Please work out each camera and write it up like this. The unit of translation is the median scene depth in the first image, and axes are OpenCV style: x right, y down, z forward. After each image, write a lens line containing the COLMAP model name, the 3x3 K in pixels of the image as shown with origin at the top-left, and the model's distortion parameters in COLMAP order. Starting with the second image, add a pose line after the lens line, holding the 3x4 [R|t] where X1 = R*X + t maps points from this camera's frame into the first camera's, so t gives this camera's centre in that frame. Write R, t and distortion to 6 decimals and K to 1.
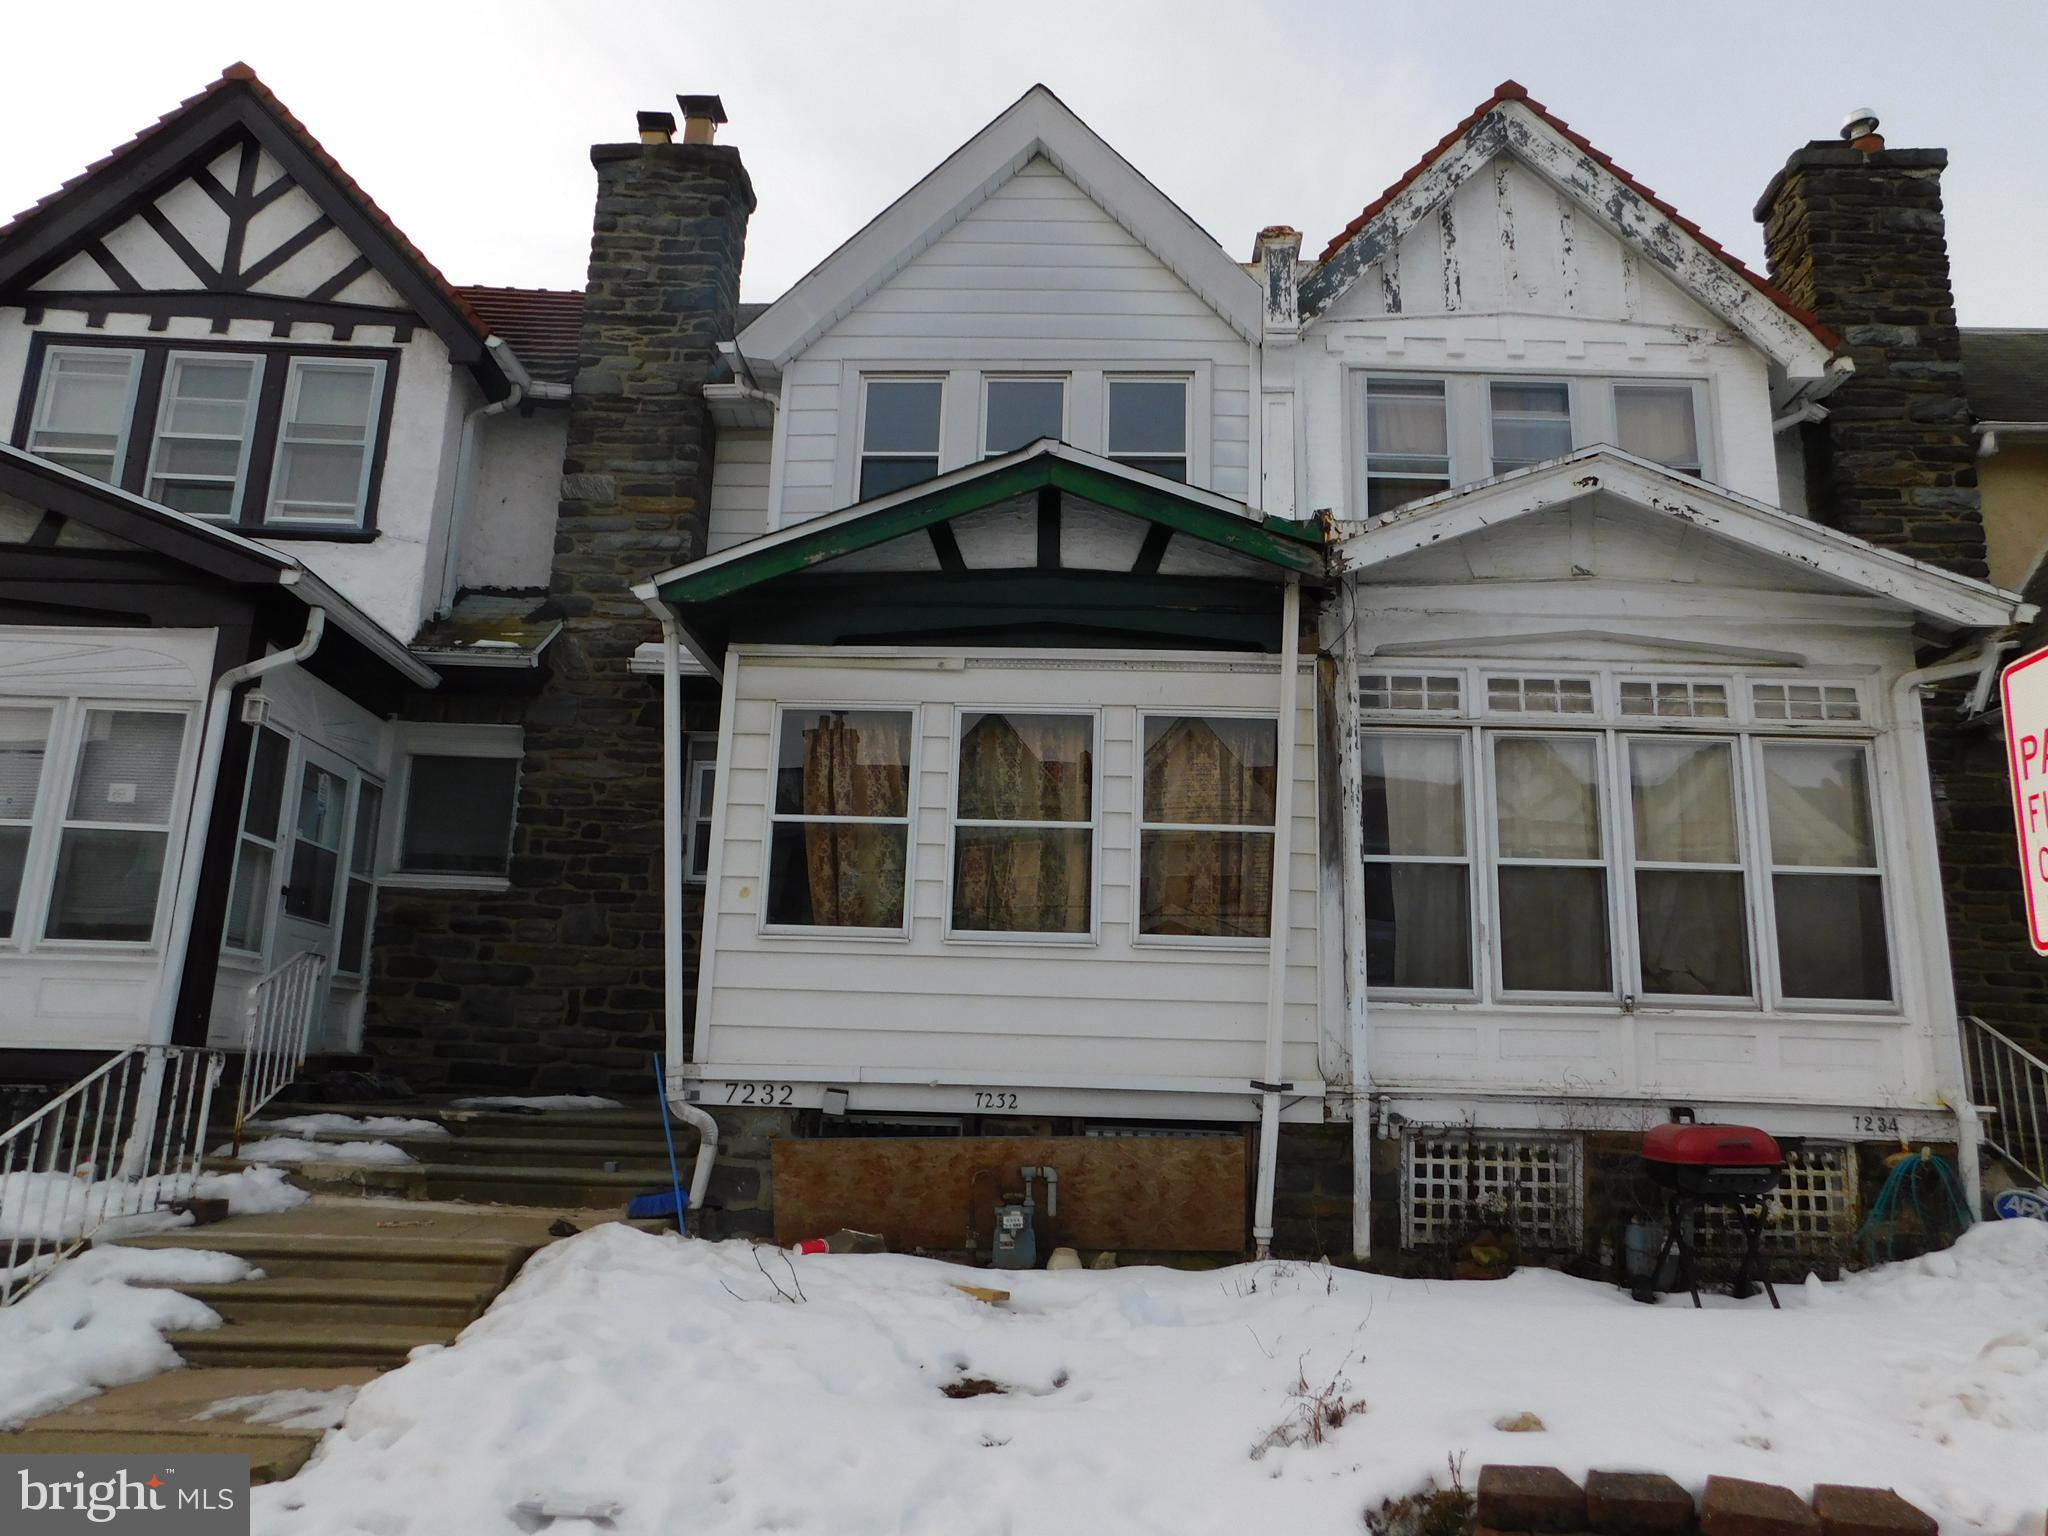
lens RADIAL K [[1405.8, 0, 1056.3], [0, 1405.8, 822.5], [0, 0, 1]] dist [-0.073895, 0.057137]
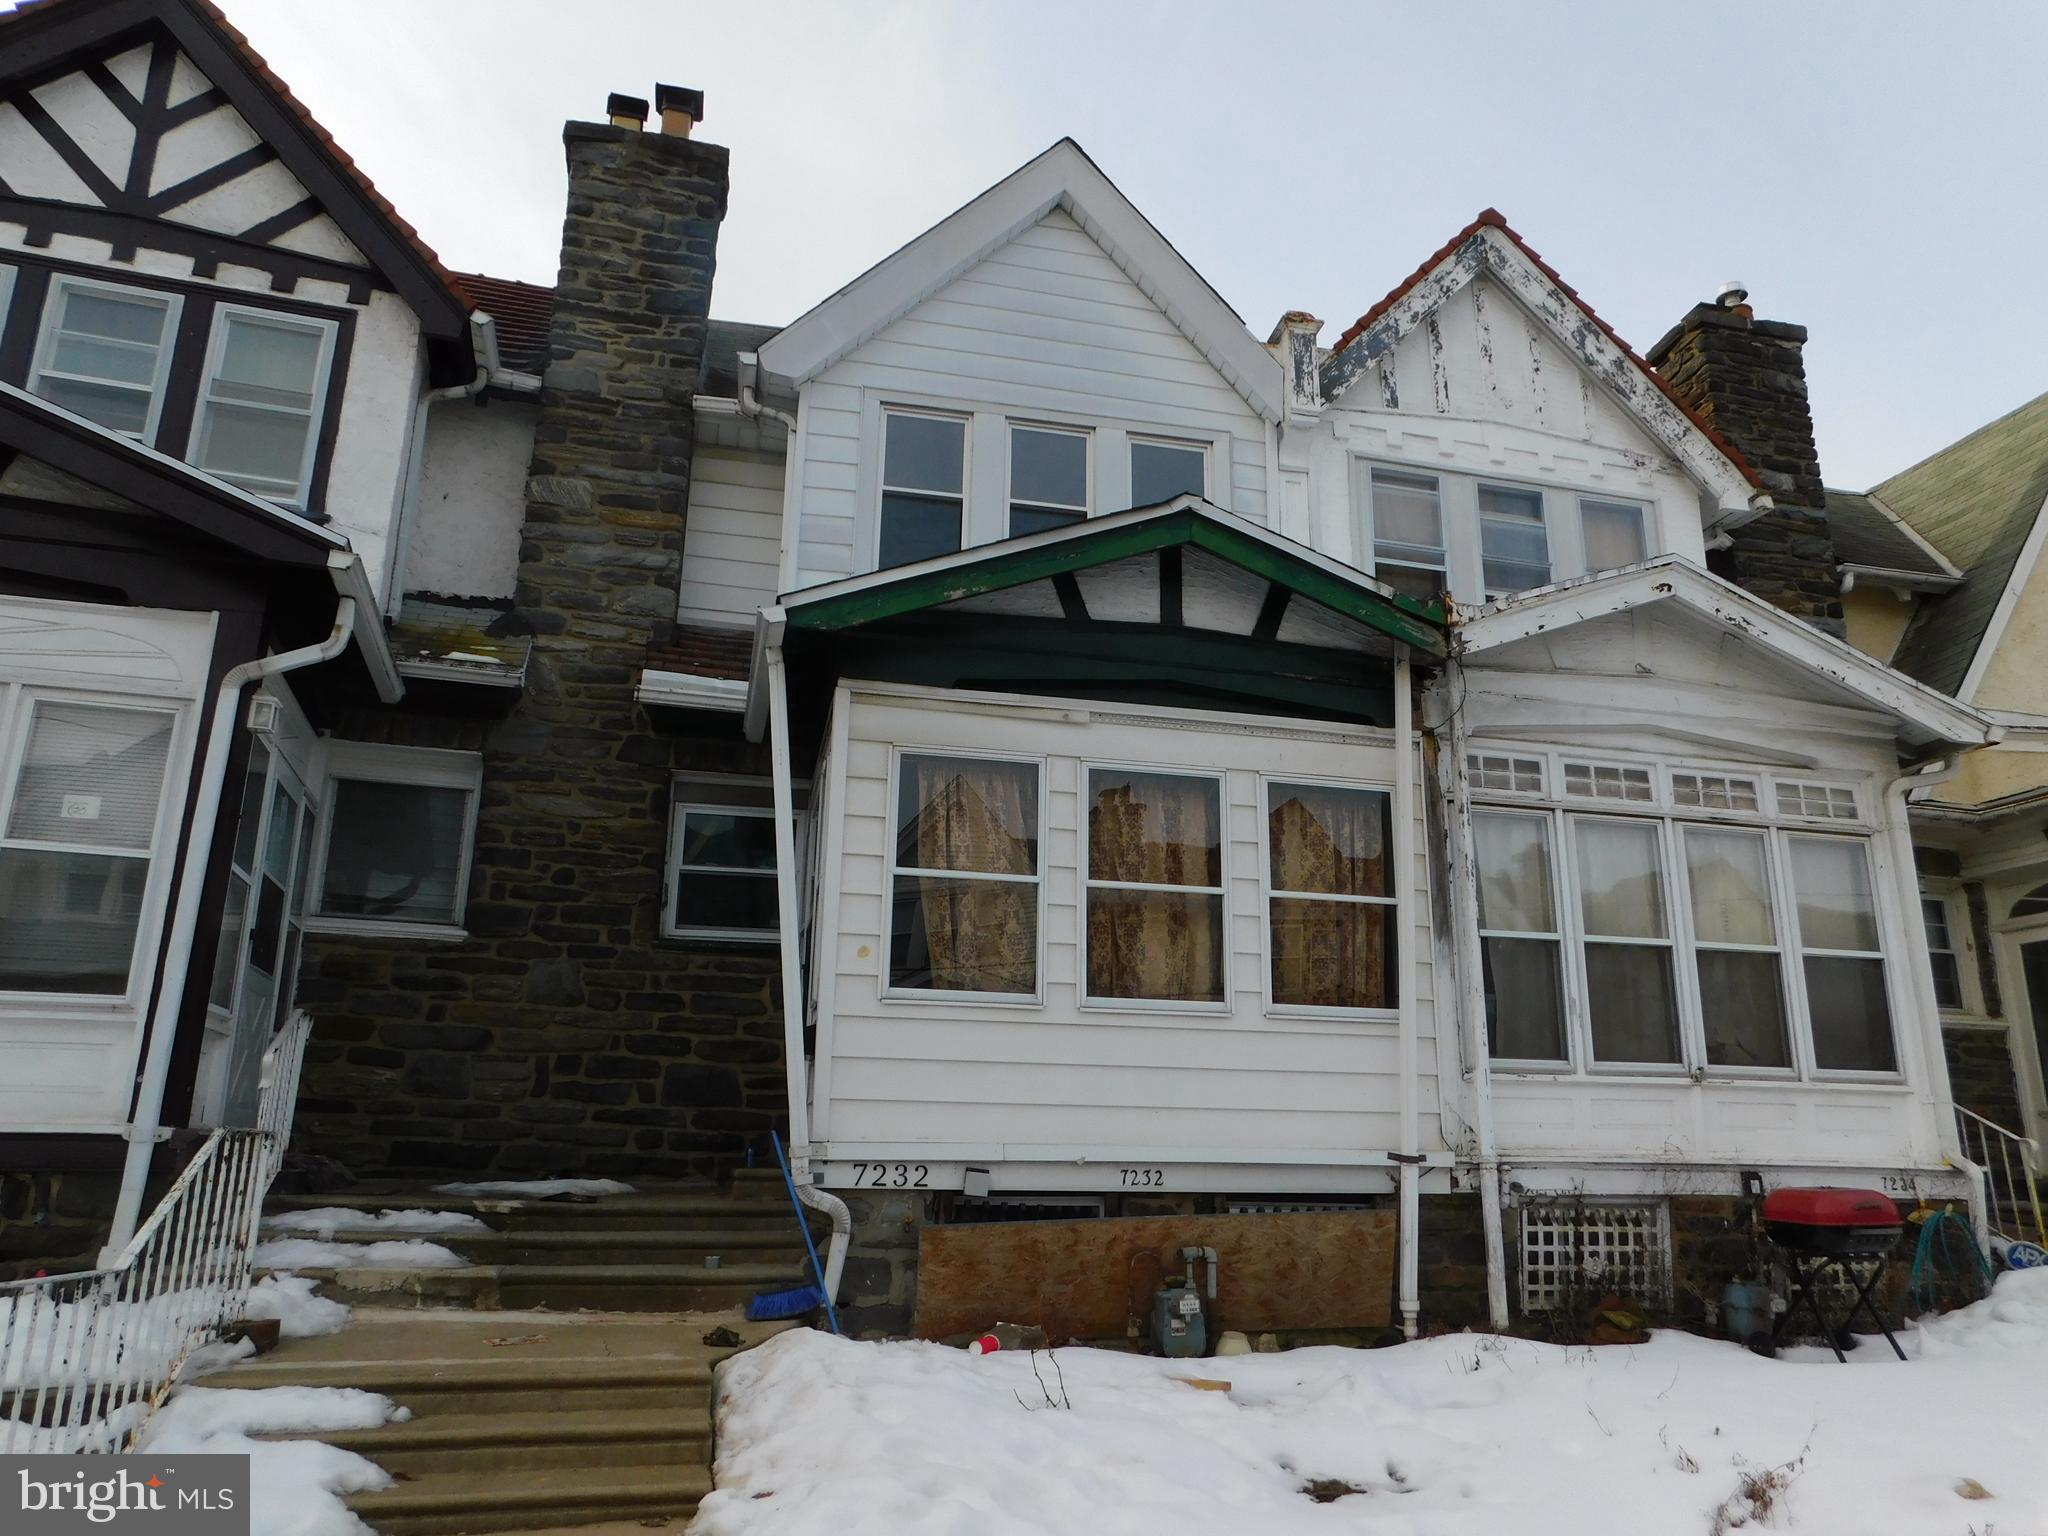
lens RADIAL K [[1405.8, 0, 1056.3], [0, 1405.8, 822.5], [0, 0, 1]] dist [-0.073895, 0.057137]
pose [[0.966728, 0.046565, 0.251534, -0.323009], [-0.035024, 0.998127, -0.050168, 0.007135], [-0.253399, 0.039689, 0.966547, 0.082182]]
